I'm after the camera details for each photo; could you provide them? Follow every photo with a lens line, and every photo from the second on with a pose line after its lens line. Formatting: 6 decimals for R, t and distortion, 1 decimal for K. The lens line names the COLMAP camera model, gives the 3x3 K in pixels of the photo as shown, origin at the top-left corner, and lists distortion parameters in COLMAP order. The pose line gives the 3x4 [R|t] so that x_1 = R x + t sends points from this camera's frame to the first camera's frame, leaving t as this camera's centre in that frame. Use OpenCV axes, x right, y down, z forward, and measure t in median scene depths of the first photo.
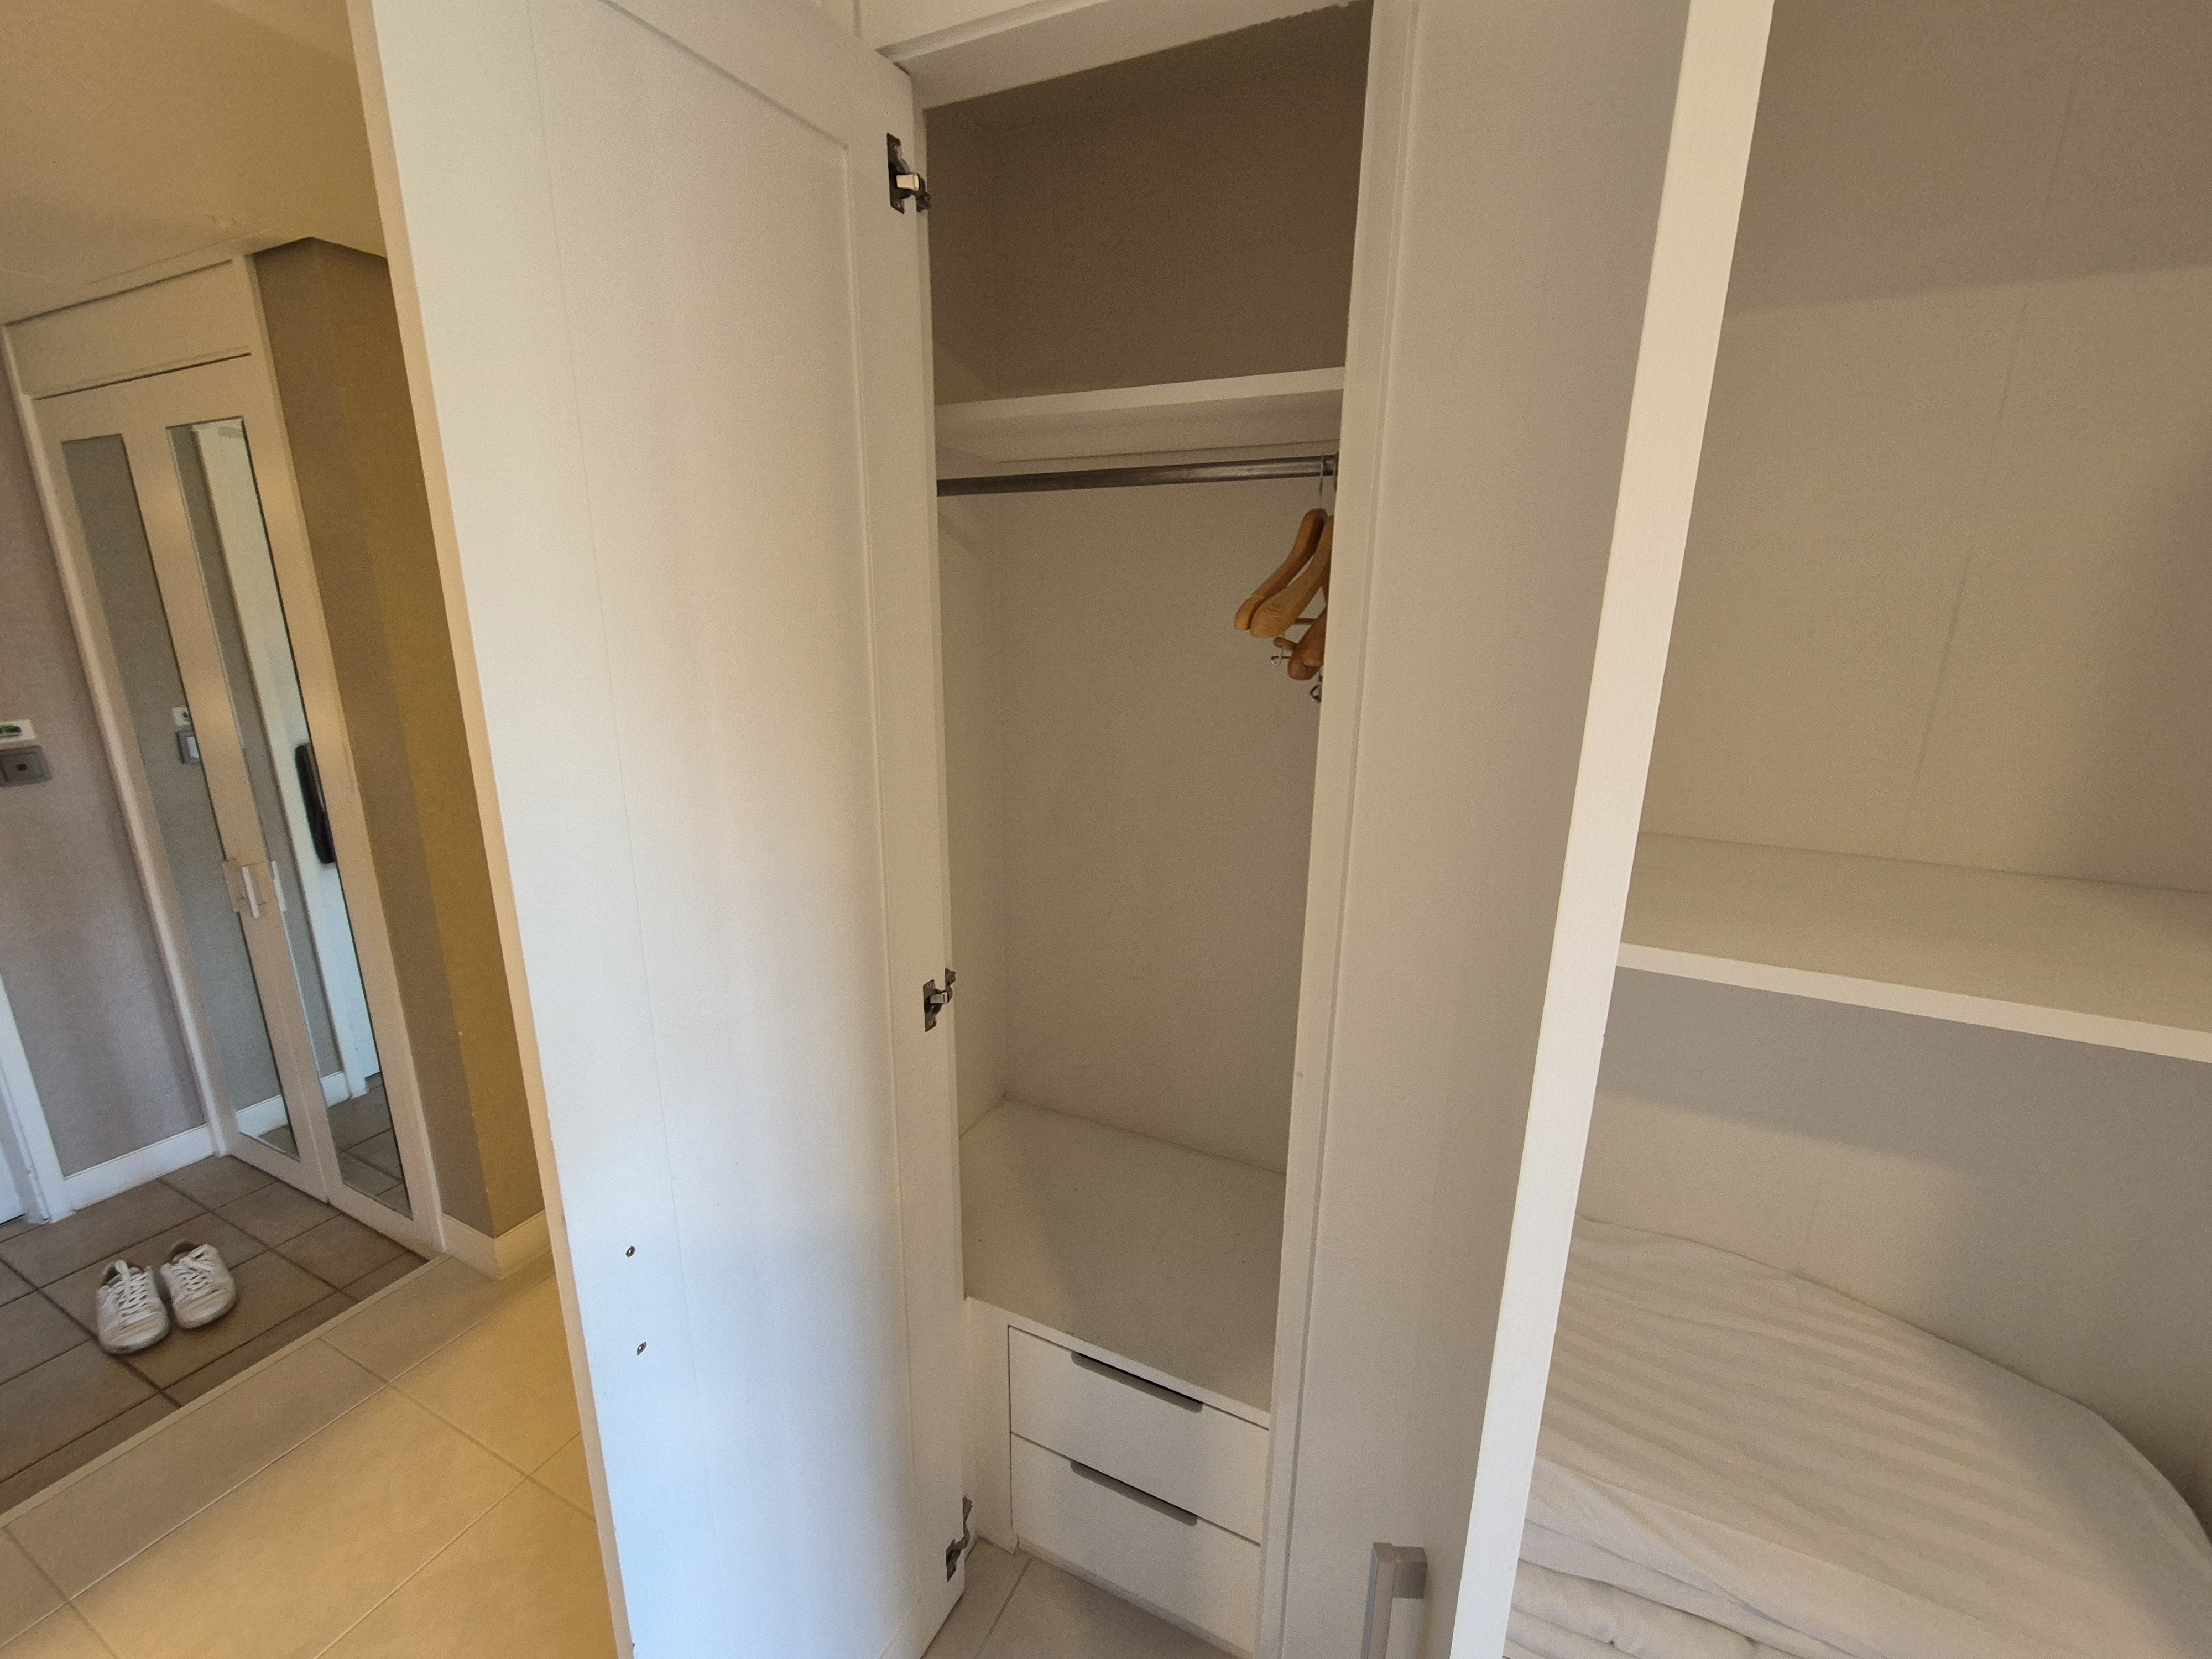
lens RADIAL K [[906.3, 0, 1102.7], [0, 906.3, 828.0], [0, 0, 1]] dist [0.000536, -0.000271]
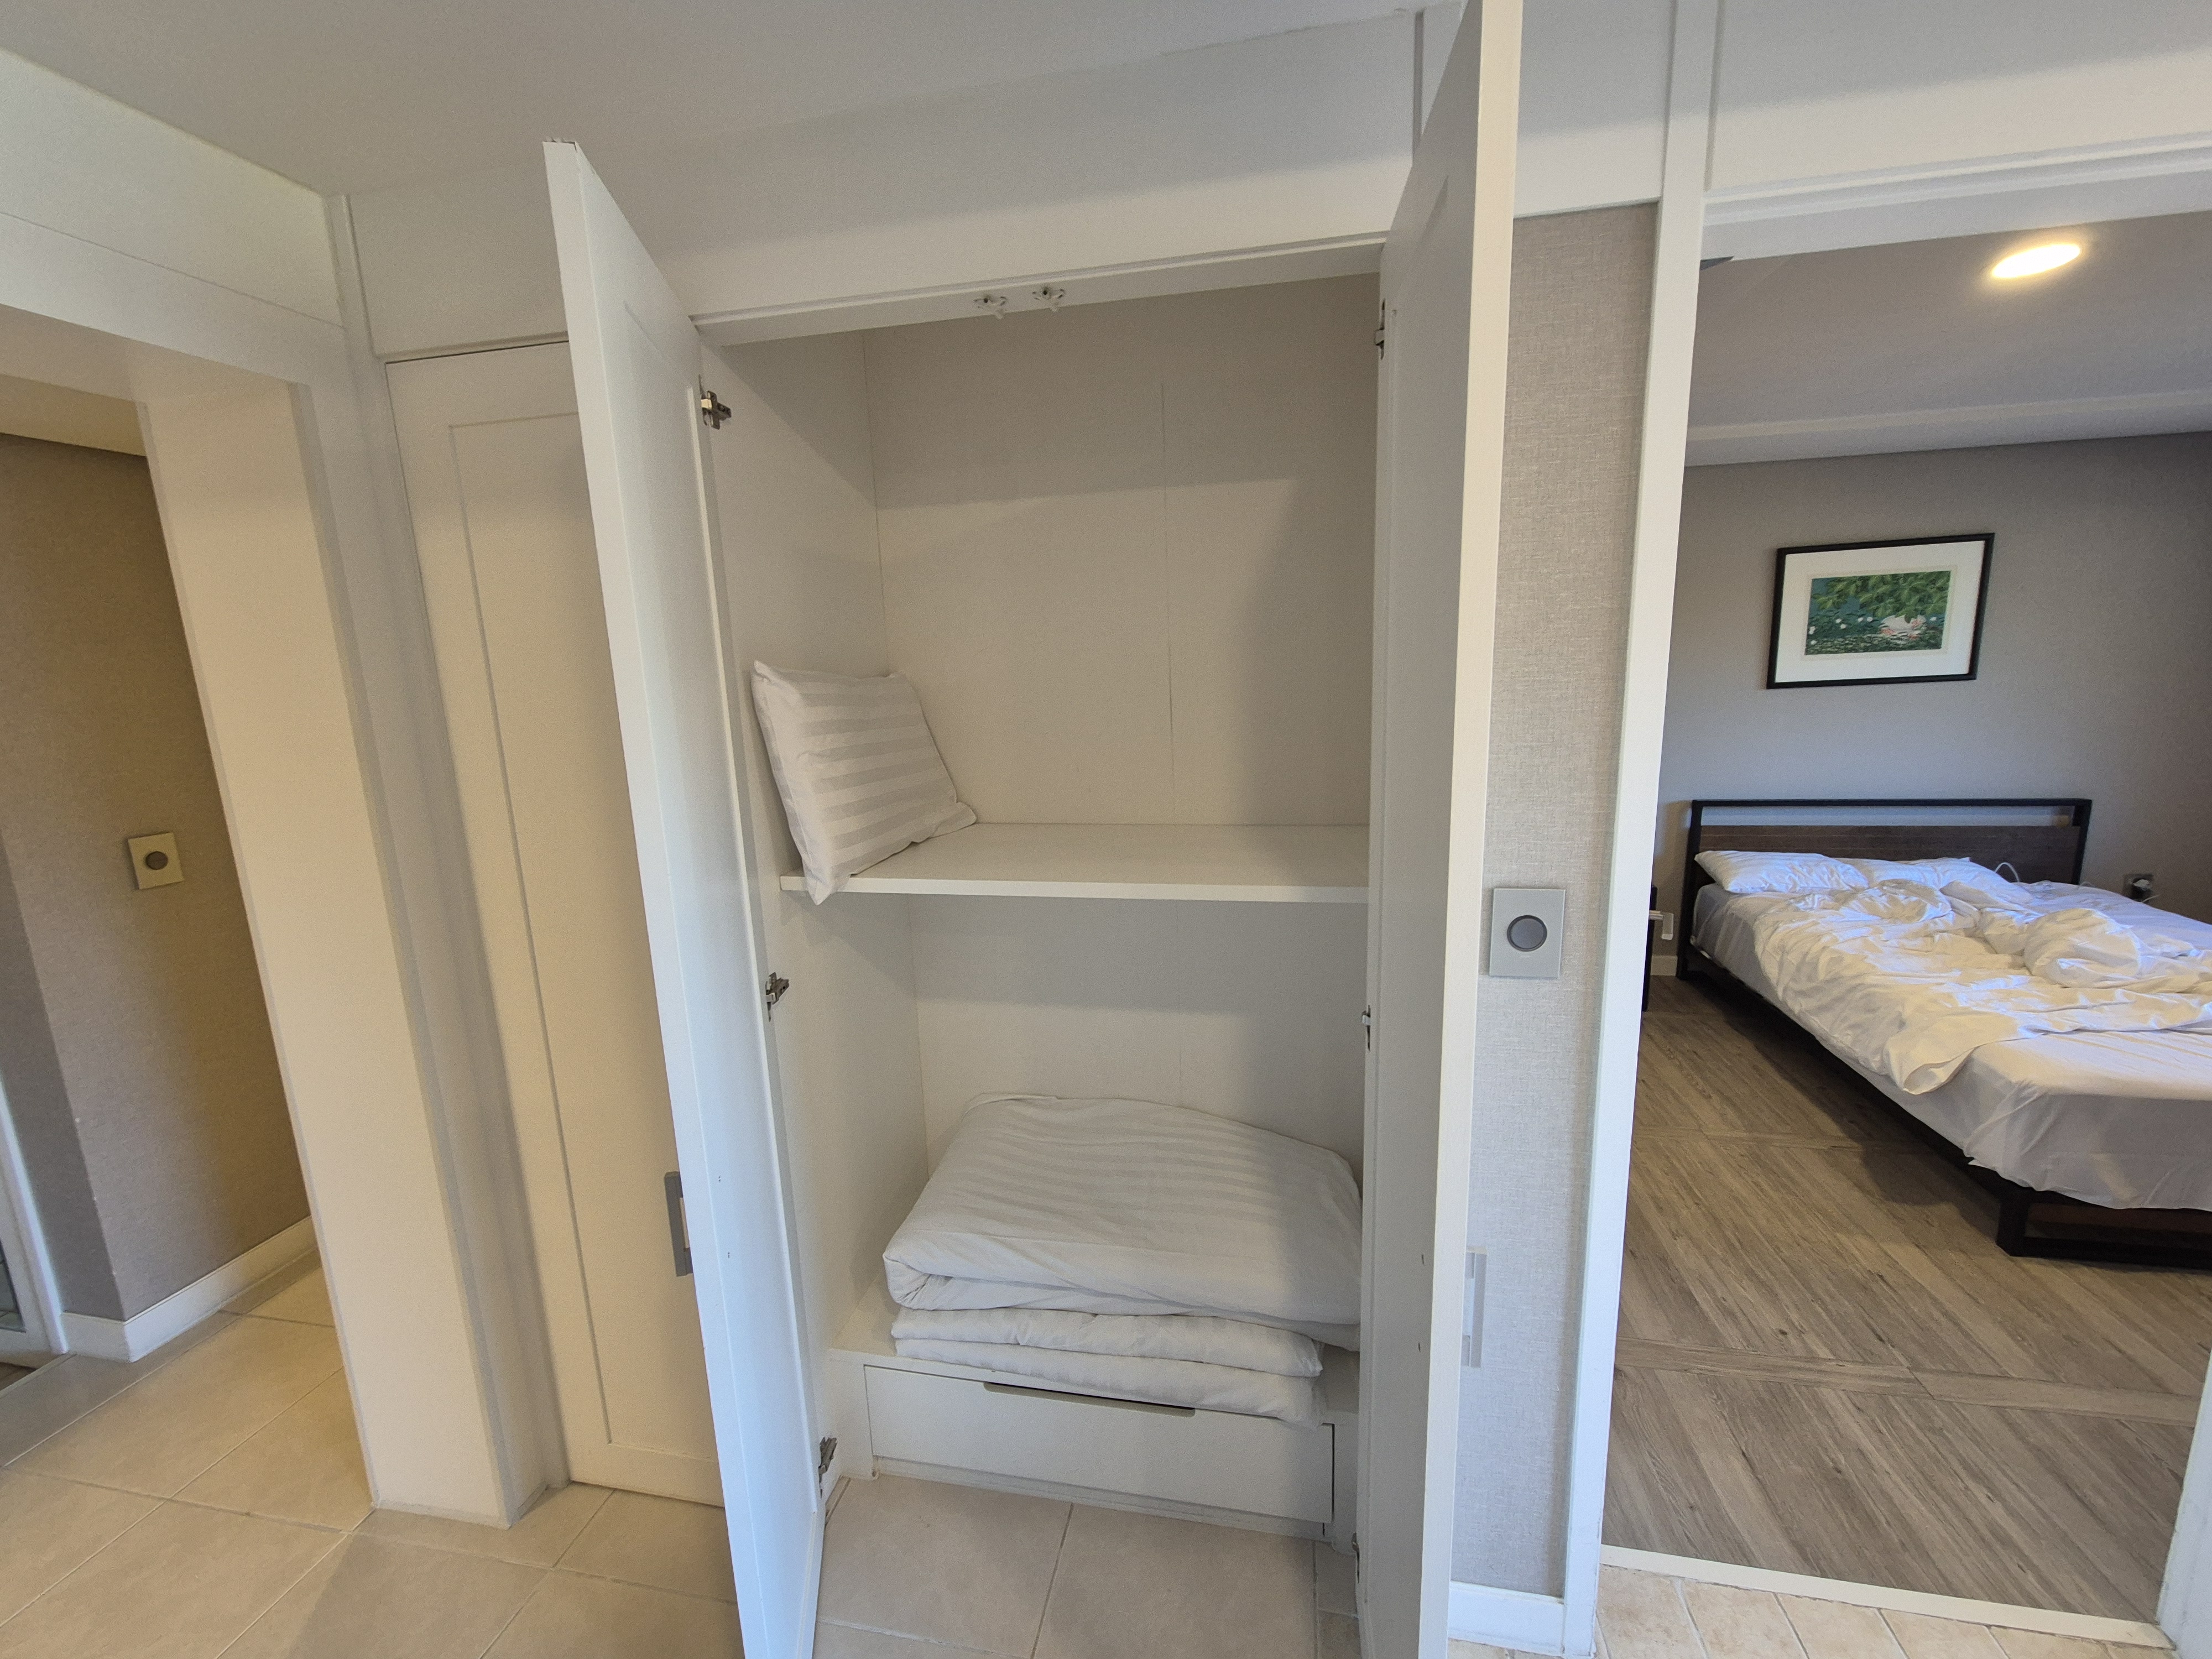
lens RADIAL K [[906.3, 0, 1102.6], [0, 906.3, 827.4], [0, 0, 1]] dist [0.000536, -0.000271]
pose [[0.967520, -0.087667, 0.237108, 0.332605], [0.104741, 0.992665, -0.060374, 0.112508], [-0.230076, 0.083248, 0.969605, -0.479381]]
